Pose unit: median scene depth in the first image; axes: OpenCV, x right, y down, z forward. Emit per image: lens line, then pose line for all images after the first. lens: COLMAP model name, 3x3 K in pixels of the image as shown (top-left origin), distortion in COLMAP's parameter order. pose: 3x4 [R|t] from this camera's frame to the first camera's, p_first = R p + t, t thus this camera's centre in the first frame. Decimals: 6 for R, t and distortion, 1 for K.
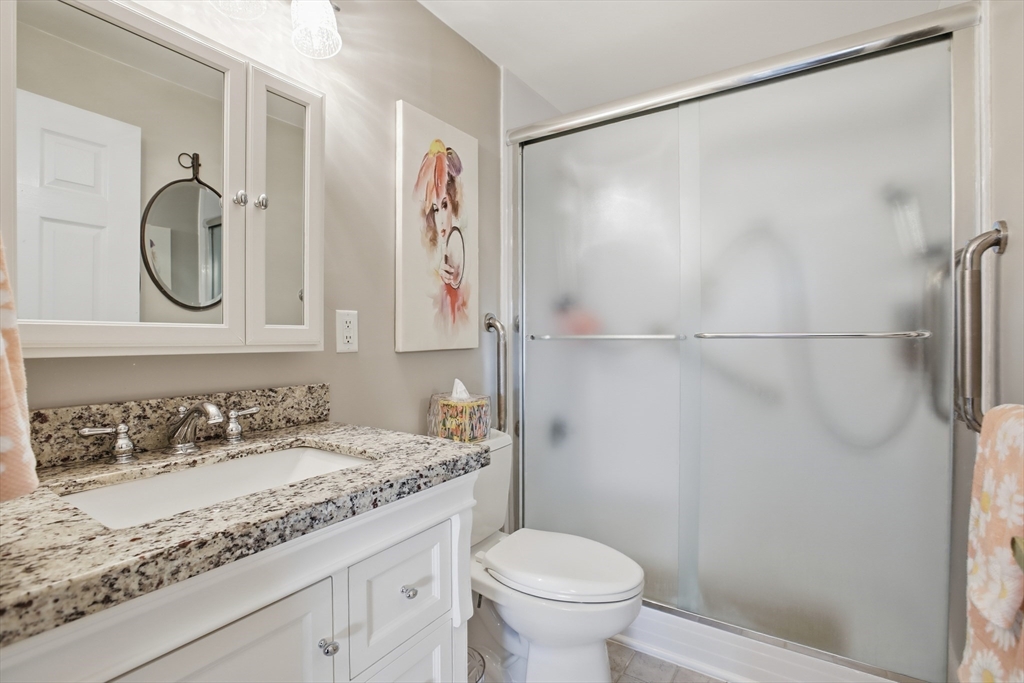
lens RADIAL K [[494.0, 0, 510.9], [0, 494.0, 336.4], [0, 0, 1]] dist [-0.049616, 0.012750]
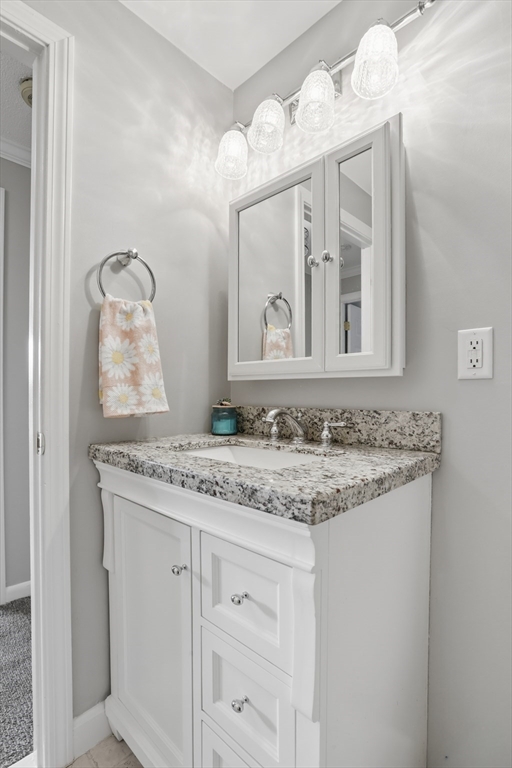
lens RADIAL K [[370.5, 0, 242.0], [0, 370.5, 396.9], [0, 0, 1]] dist [-0.049616, 0.012750]
pose [[-0.205877, 0.011625, -0.978509, 0.438731], [-0.000937, 0.999927, 0.012077, 0.069612], [0.978577, 0.003403, -0.205851, 0.930829]]
